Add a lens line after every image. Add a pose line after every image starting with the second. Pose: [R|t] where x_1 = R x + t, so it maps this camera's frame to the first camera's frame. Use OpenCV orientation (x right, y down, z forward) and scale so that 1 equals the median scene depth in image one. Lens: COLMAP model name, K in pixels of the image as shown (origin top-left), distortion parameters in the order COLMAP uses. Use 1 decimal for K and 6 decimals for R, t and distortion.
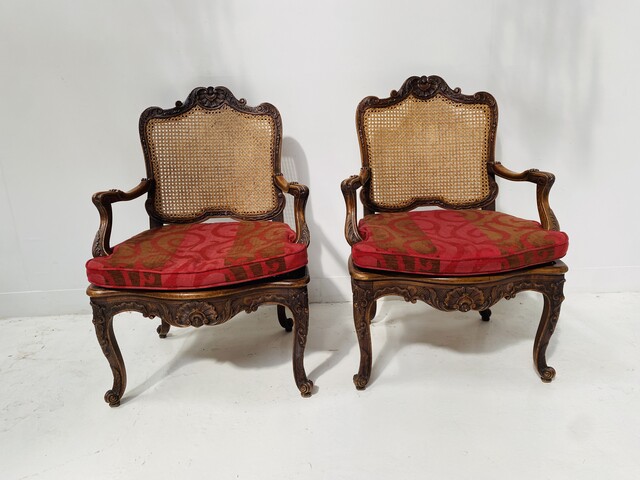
lens RADIAL K [[500.2, 0, 307.3], [0, 500.2, 242.8], [0, 0, 1]] dist [0.006625, 0.003836]
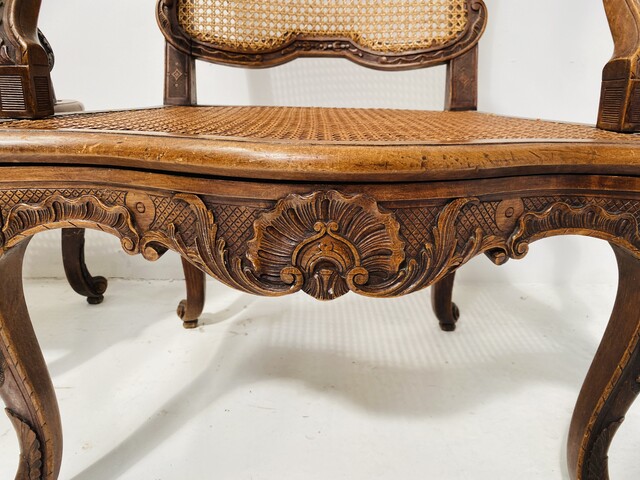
lens RADIAL K [[507.6, 0, 320.1], [0, 507.6, 226.8], [0, 0, 1]] dist [0.037573, 0.000222]
pose [[0.997416, 0.053979, 0.047415, 0.237576], [-0.053009, 0.998363, -0.021481, 0.086023], [-0.048497, 0.018912, 0.998644, 0.597092]]
